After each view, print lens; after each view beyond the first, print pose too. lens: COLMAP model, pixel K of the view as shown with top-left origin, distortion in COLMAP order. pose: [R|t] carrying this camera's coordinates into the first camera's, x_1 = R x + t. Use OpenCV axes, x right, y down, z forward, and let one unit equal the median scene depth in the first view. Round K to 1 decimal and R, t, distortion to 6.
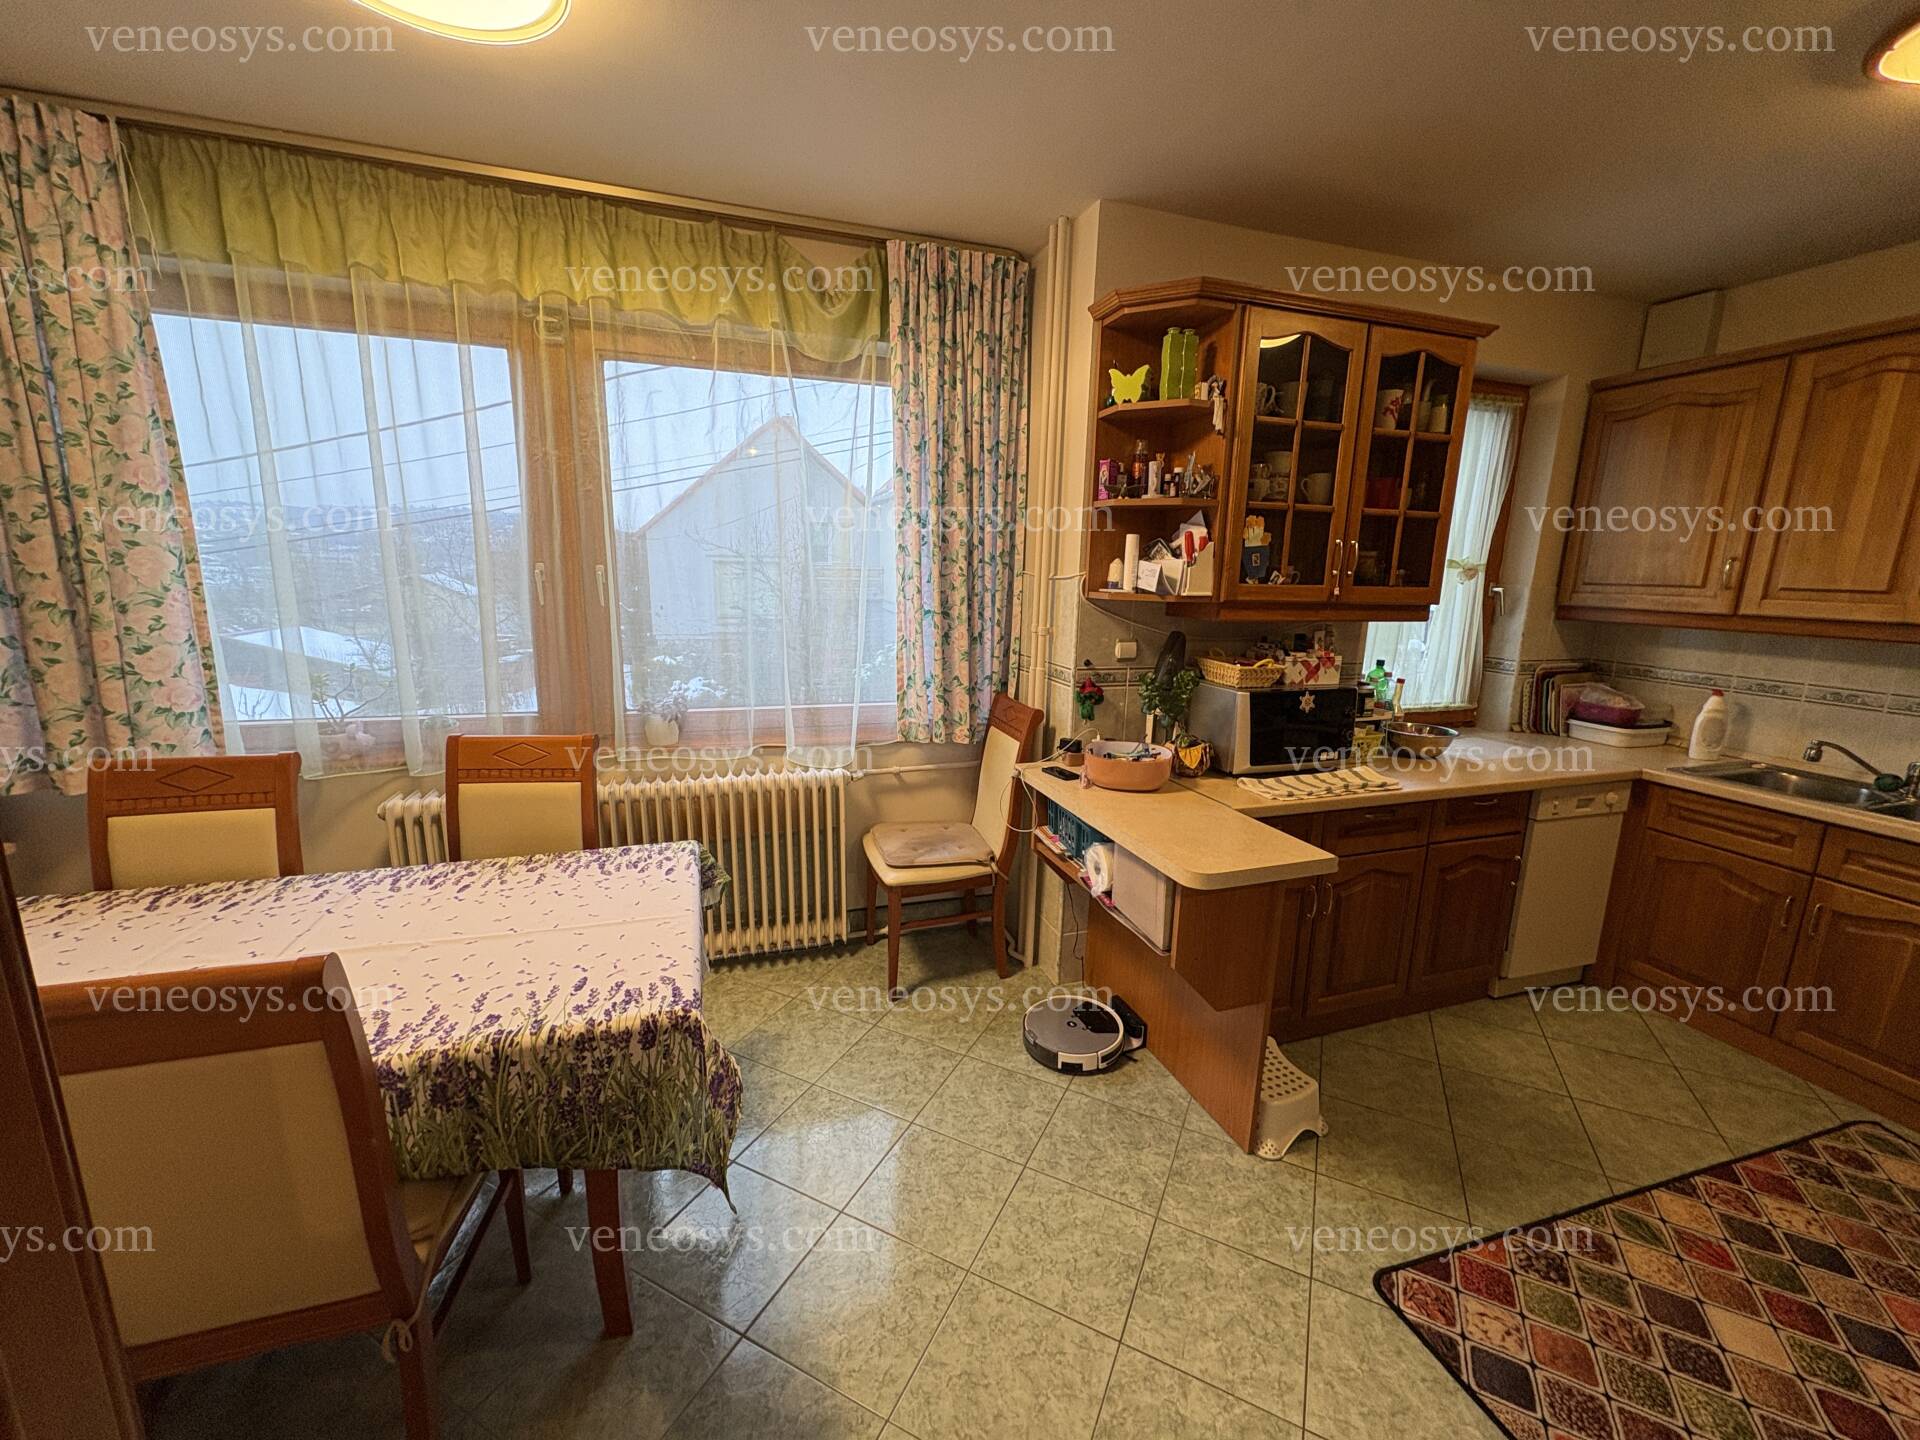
lens RADIAL K [[764.8, 0, 959.9], [0, 764.8, 719.9], [0, 0, 1]] dist [0.001693, -0.000262]
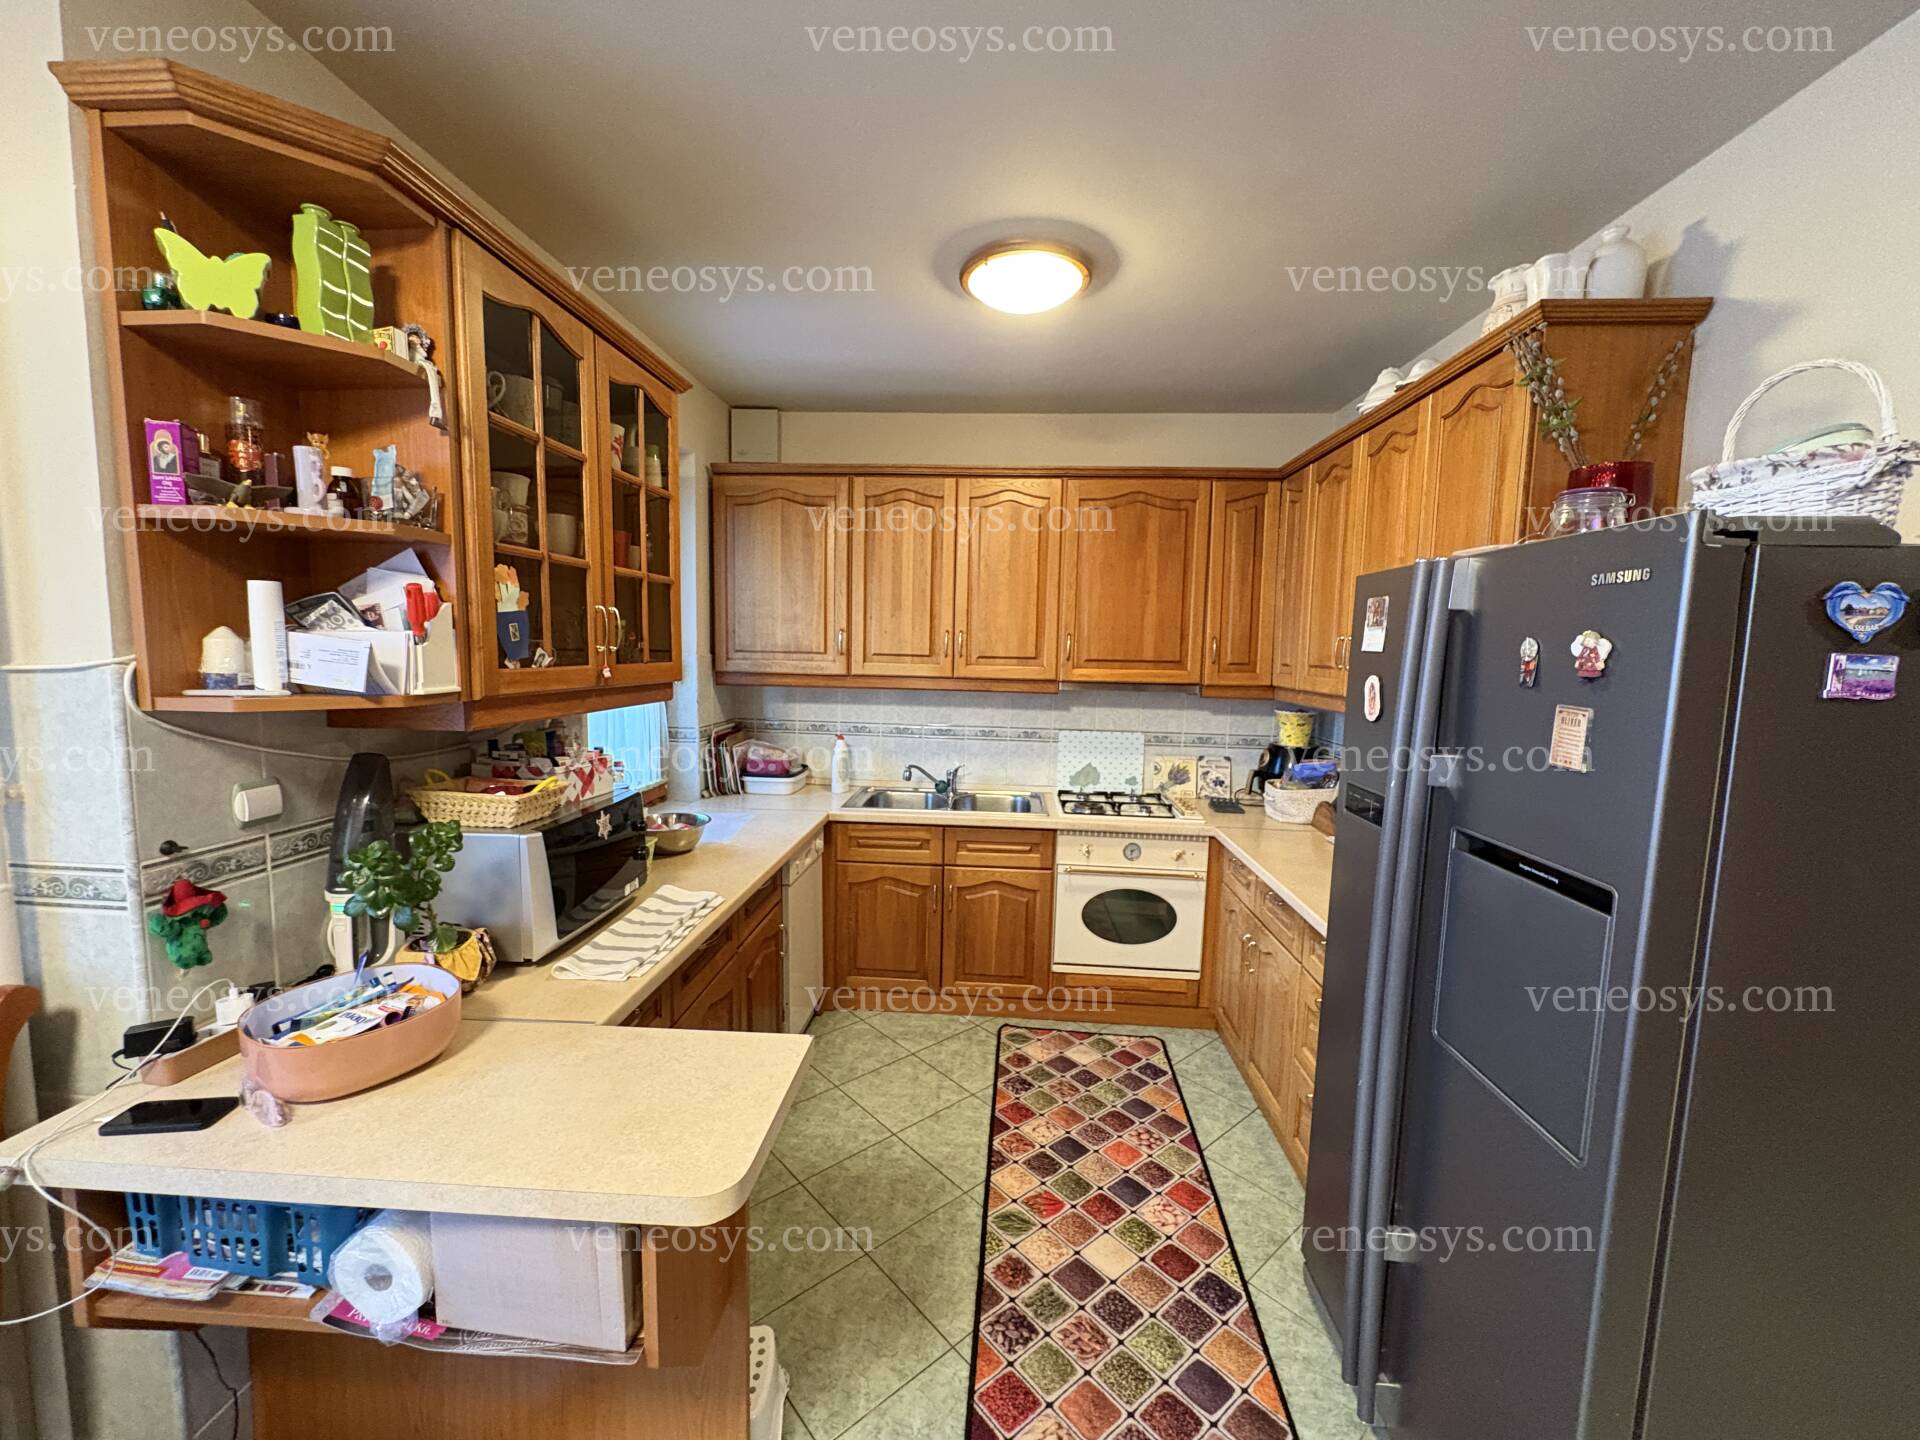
lens RADIAL K [[764.8, 0, 960.9], [0, 764.8, 721.5], [0, 0, 1]] dist [0.001693, -0.000262]
pose [[0.379331, -0.106394, 0.919124, -0.078117], [0.169375, 0.984566, 0.044067, -0.098760], [-0.909627, 0.138960, 0.391496, 0.410146]]
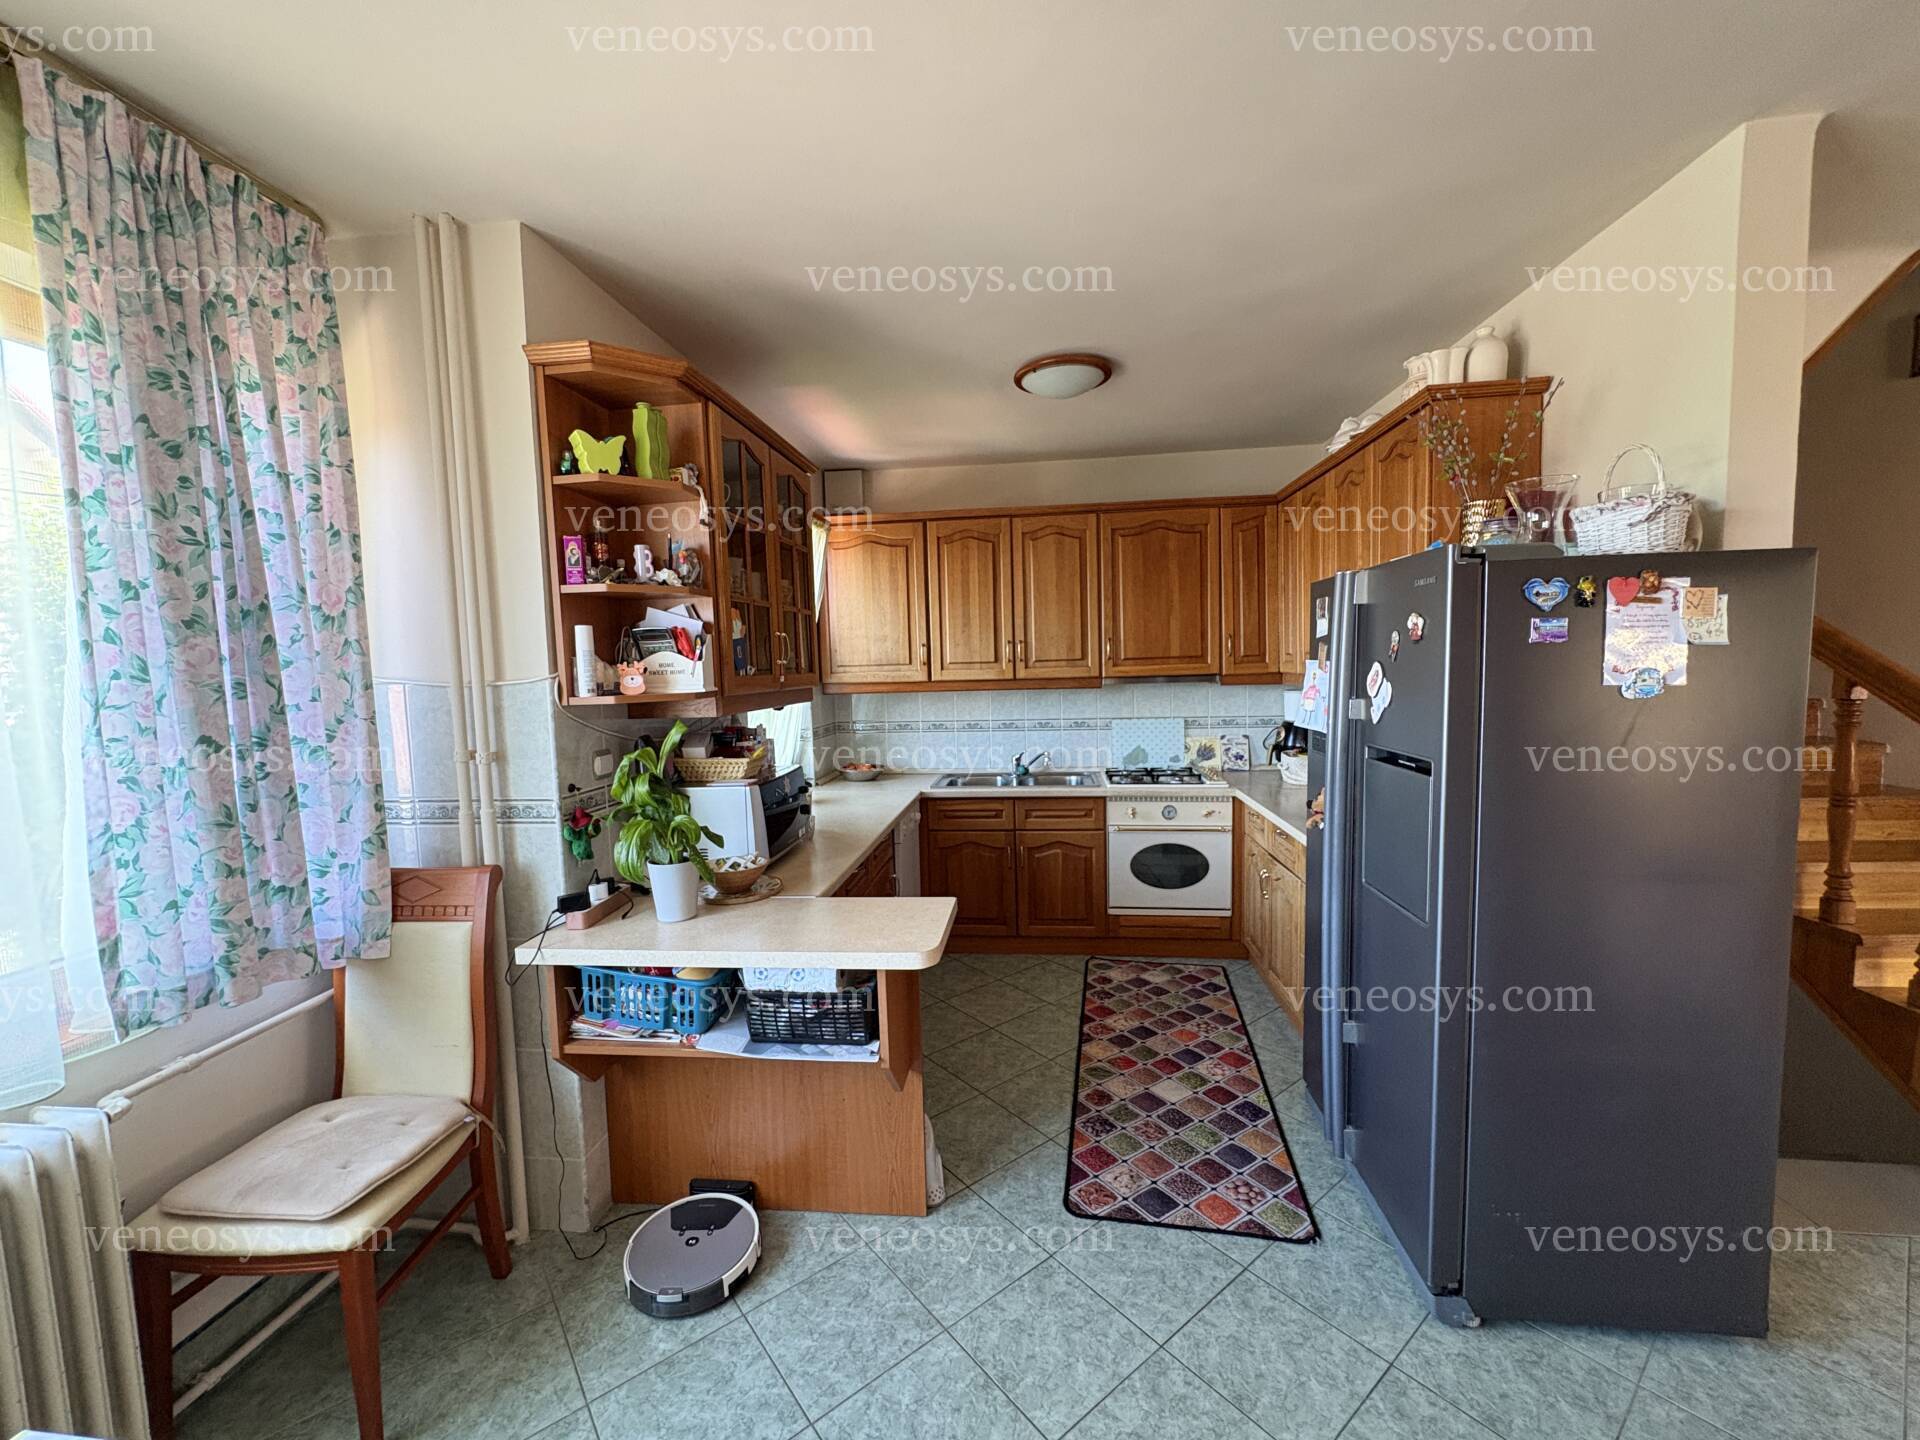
lens RADIAL K [[764.8, 0, 962.5], [0, 764.8, 721.1], [0, 0, 1]] dist [0.001693, -0.000262]
pose [[0.423808, -0.104094, 0.899751, -0.396106], [0.215846, 0.976362, 0.011288, -0.070978], [-0.879658, 0.189424, 0.436258, 0.331622]]
